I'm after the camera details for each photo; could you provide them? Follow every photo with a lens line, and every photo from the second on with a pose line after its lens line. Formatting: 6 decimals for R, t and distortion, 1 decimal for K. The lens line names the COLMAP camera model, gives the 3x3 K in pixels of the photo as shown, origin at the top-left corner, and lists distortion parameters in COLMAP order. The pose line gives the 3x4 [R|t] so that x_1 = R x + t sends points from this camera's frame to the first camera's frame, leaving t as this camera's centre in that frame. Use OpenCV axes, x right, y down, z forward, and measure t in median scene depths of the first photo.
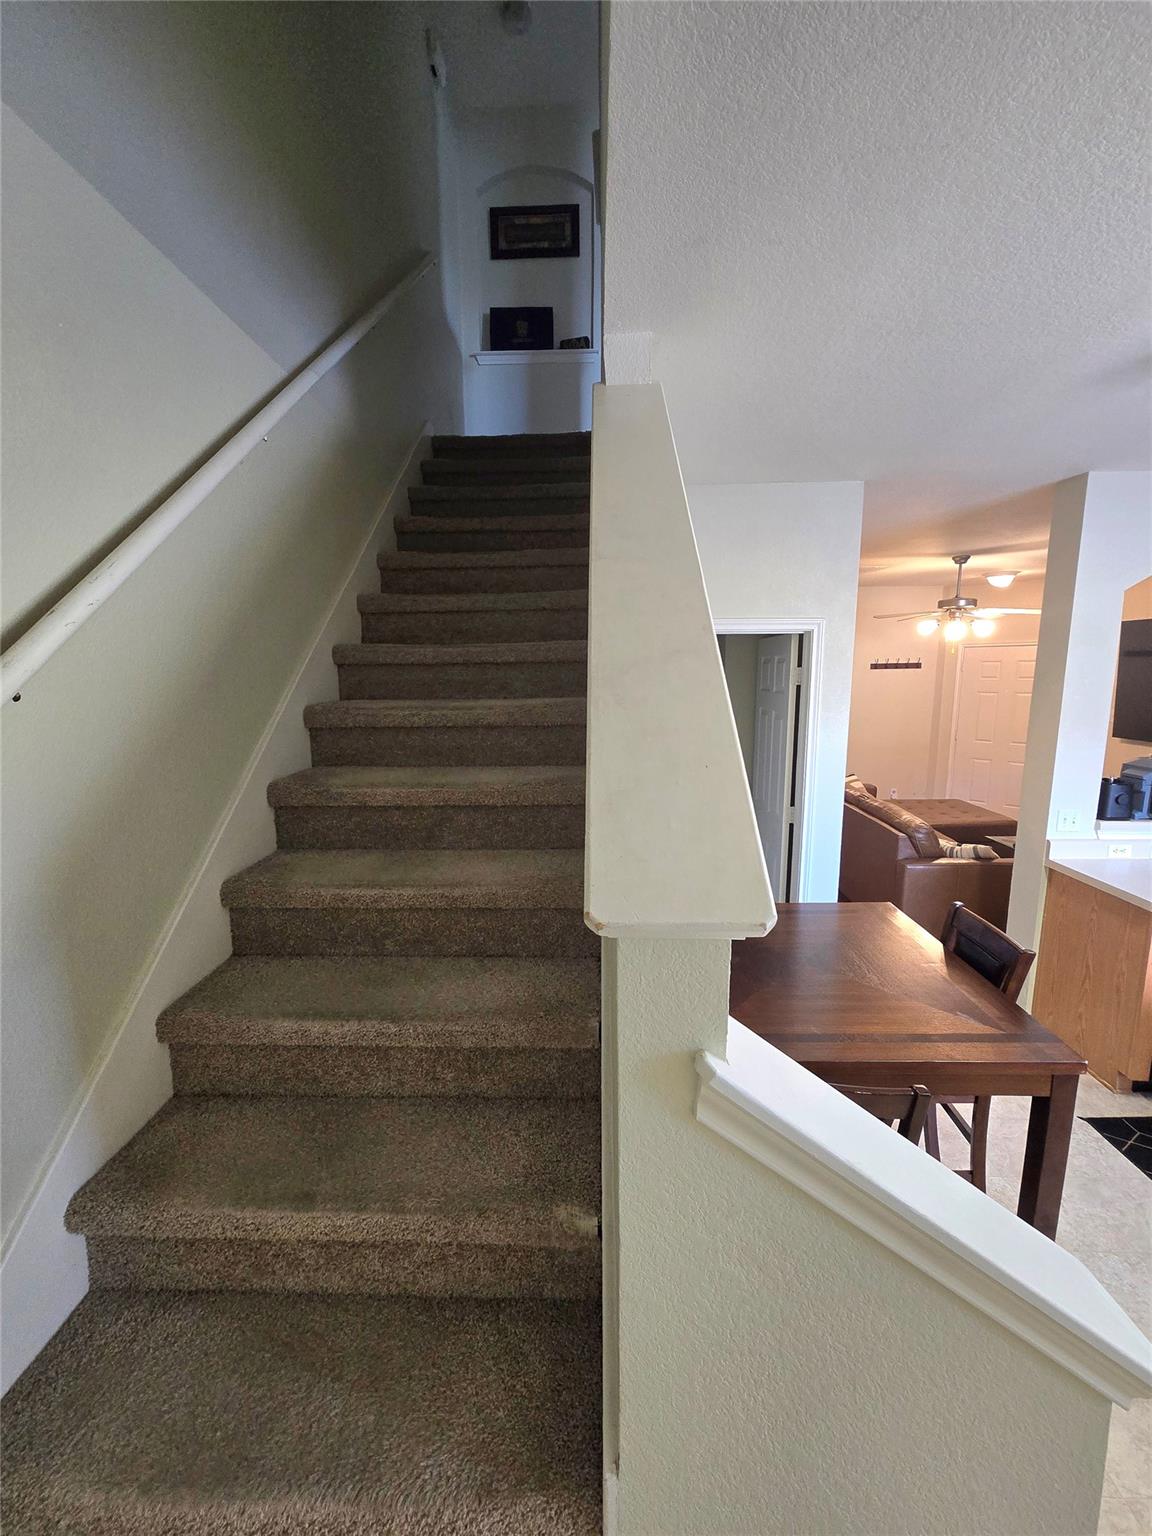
lens RADIAL K [[631.0, 0, 570.2], [0, 631.0, 773.9], [0, 0, 1]] dist [-0.006148, 0.001758]
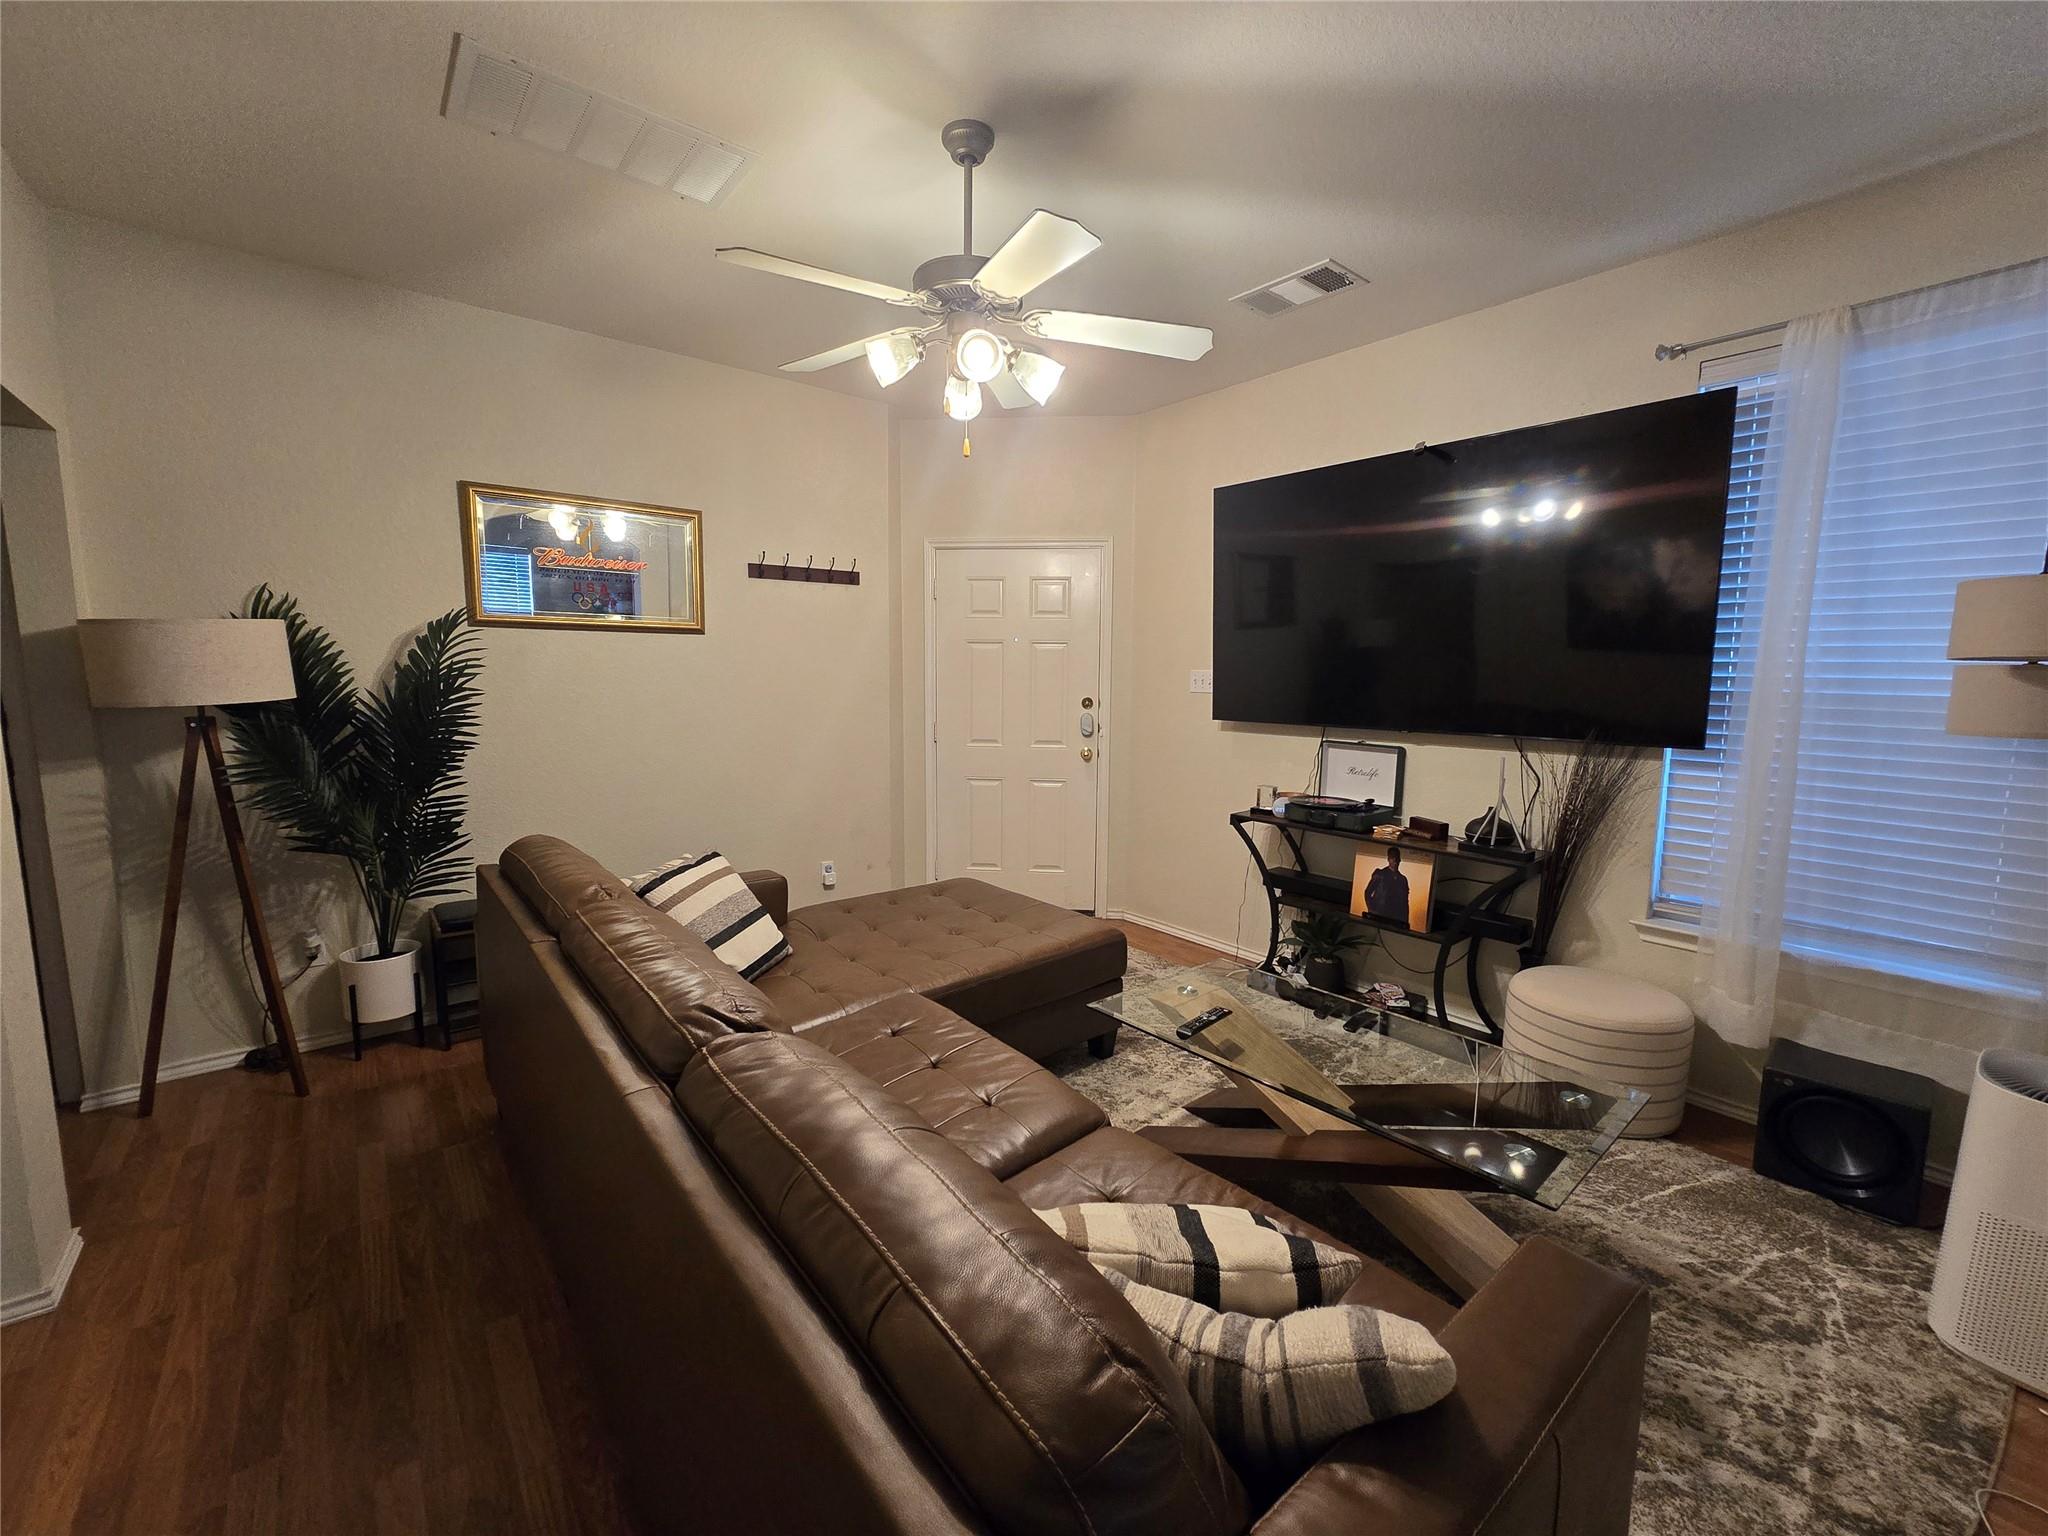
lens RADIAL K [[841.3, 0, 1016.1], [0, 841.3, 783.0], [0, 0, 1]] dist [-0.006148, 0.001758]
pose [[0.758754, -0.068538, 0.647761, 0.577316], [0.093611, 0.995600, -0.004309, -0.038911], [-0.644615, 0.063907, 0.761831, 1.131950]]
